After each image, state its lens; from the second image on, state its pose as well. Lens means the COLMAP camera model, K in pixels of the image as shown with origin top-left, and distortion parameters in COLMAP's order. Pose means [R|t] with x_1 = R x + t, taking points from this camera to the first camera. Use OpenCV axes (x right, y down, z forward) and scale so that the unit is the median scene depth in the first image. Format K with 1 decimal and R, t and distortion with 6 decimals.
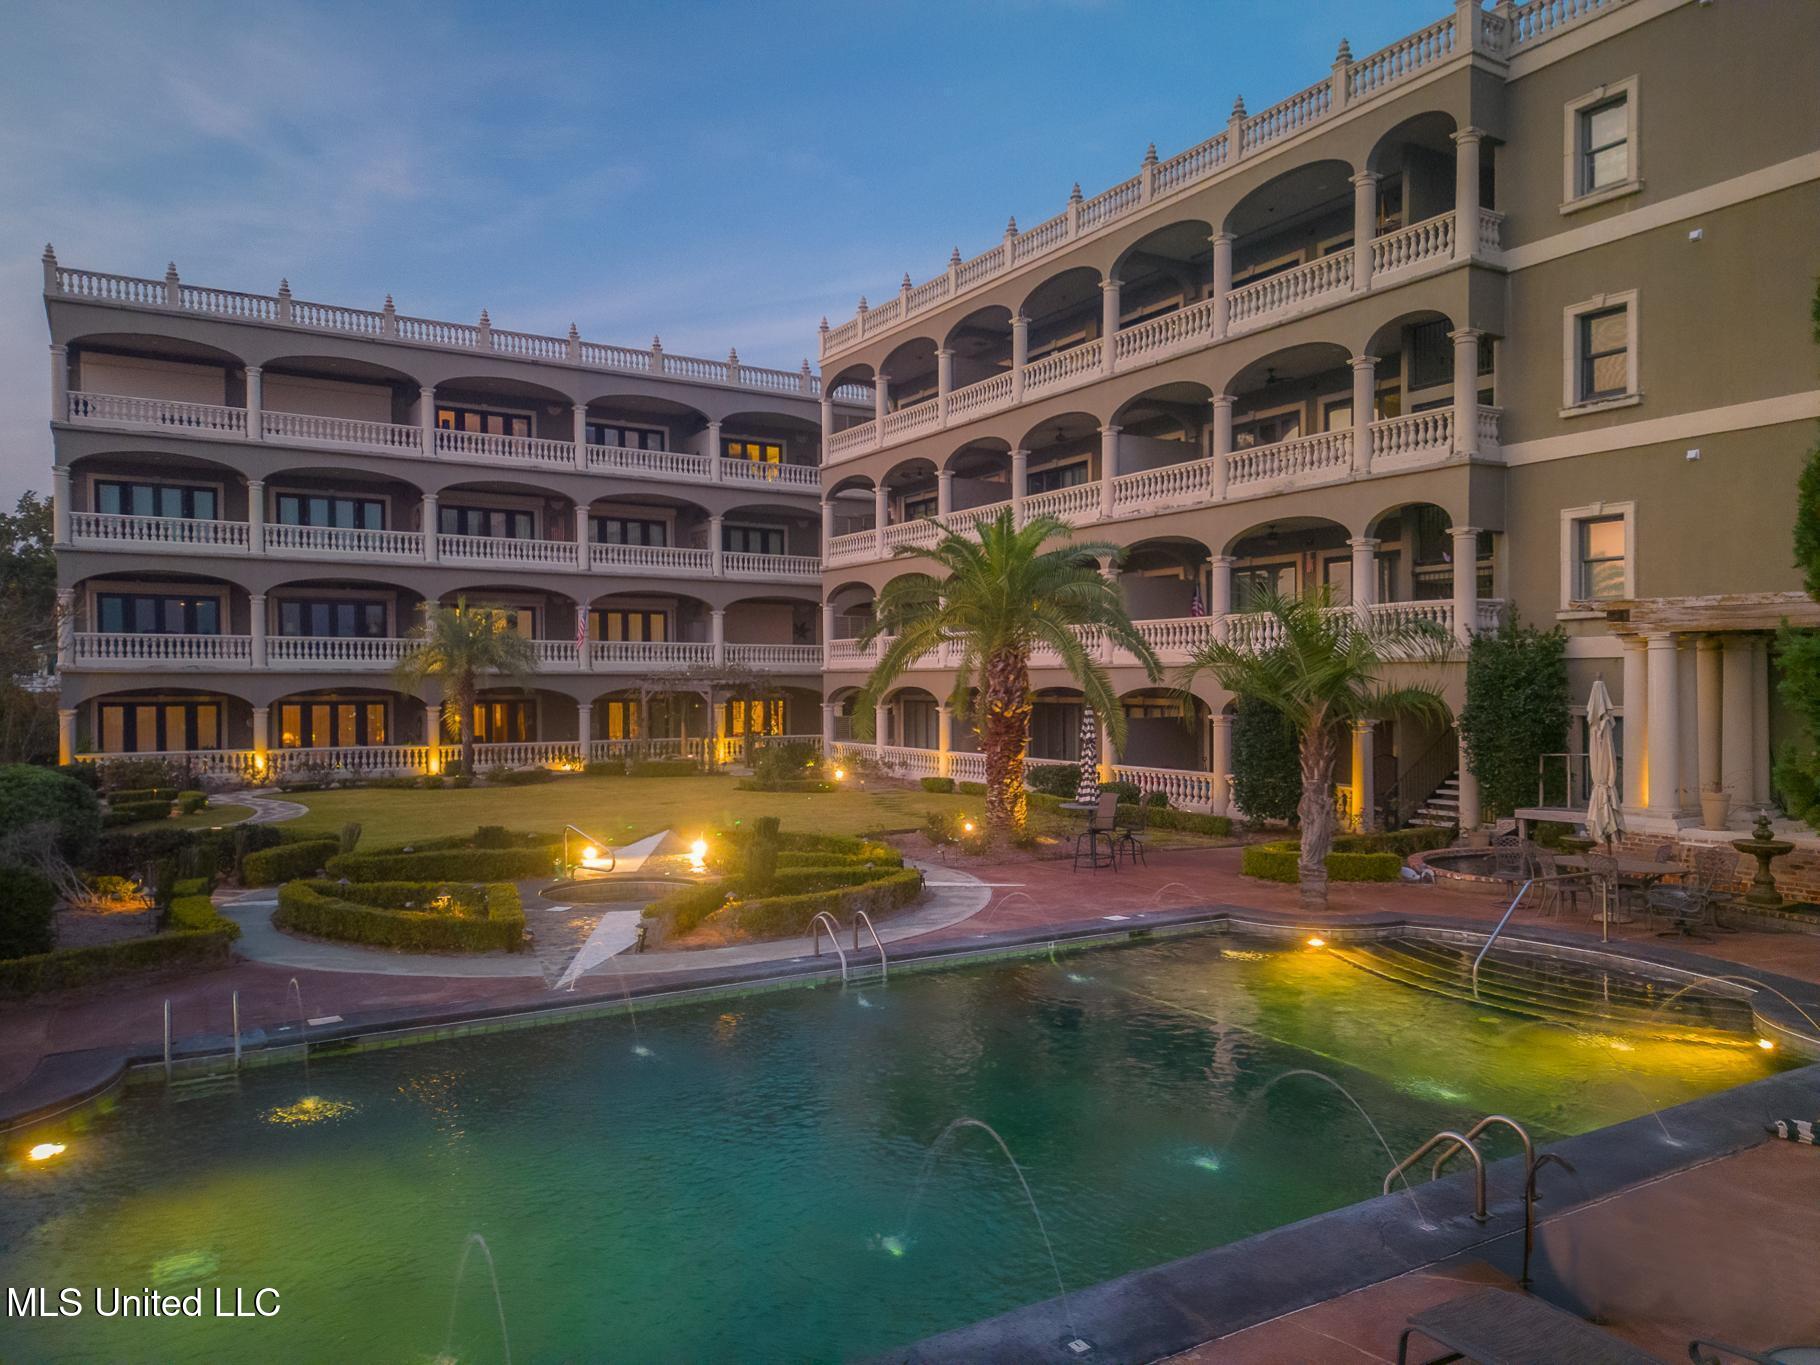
lens RADIAL K [[1271.7, 0, 909.5], [0, 1271.7, 699.6], [0, 0, 1]] dist [0.037151, -0.019097]
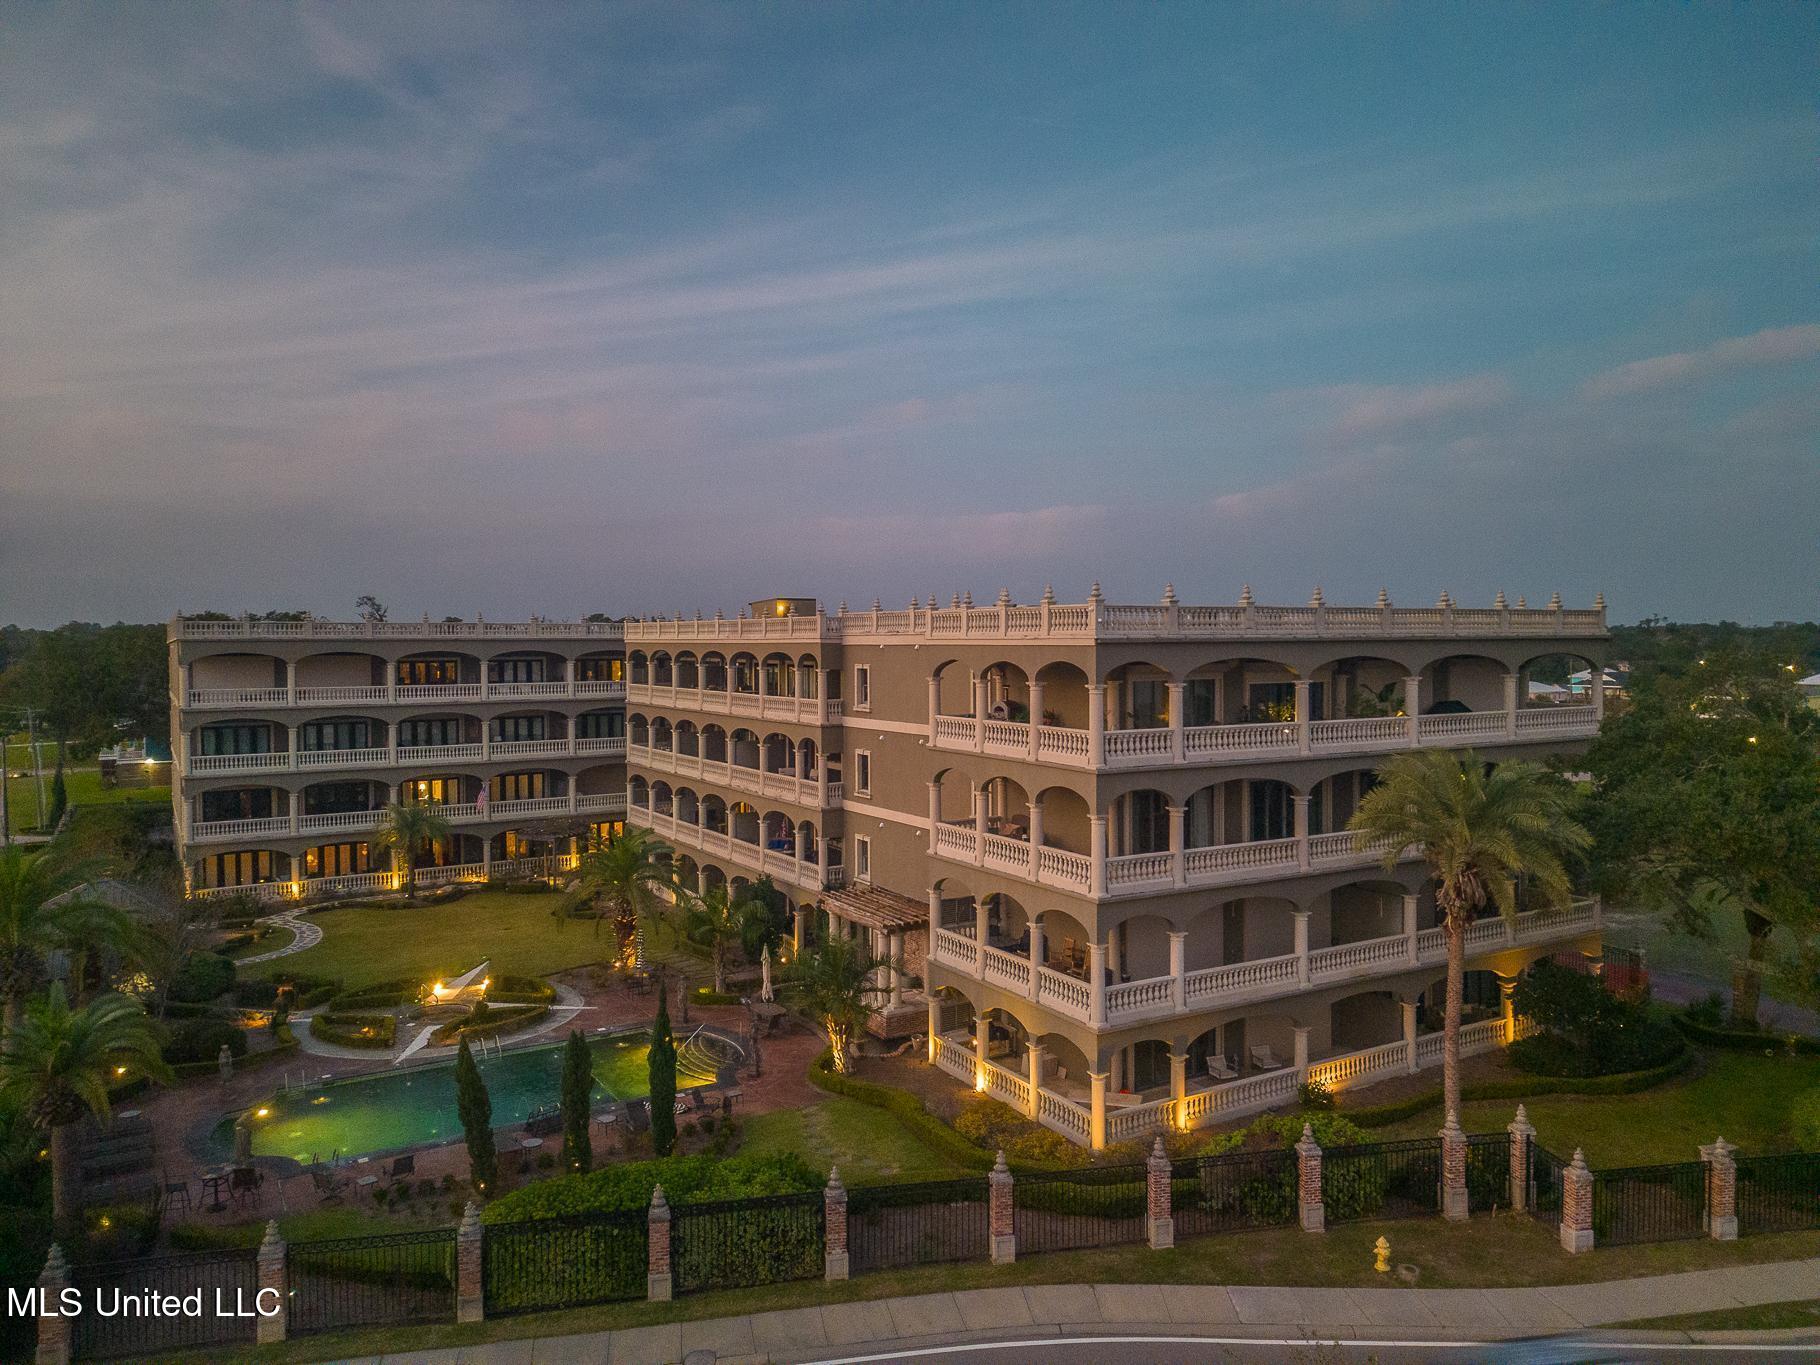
lens RADIAL K [[1271.7, 0, 923.6], [0, 1271.7, 672.5], [0, 0, 1]] dist [0.037151, -0.019097]
pose [[0.999995, 0.003293, 0.000375, 0.359858], [-0.003298, 0.999874, 0.015497, -0.278389], [-0.000324, -0.015498, 0.999880, -0.766412]]
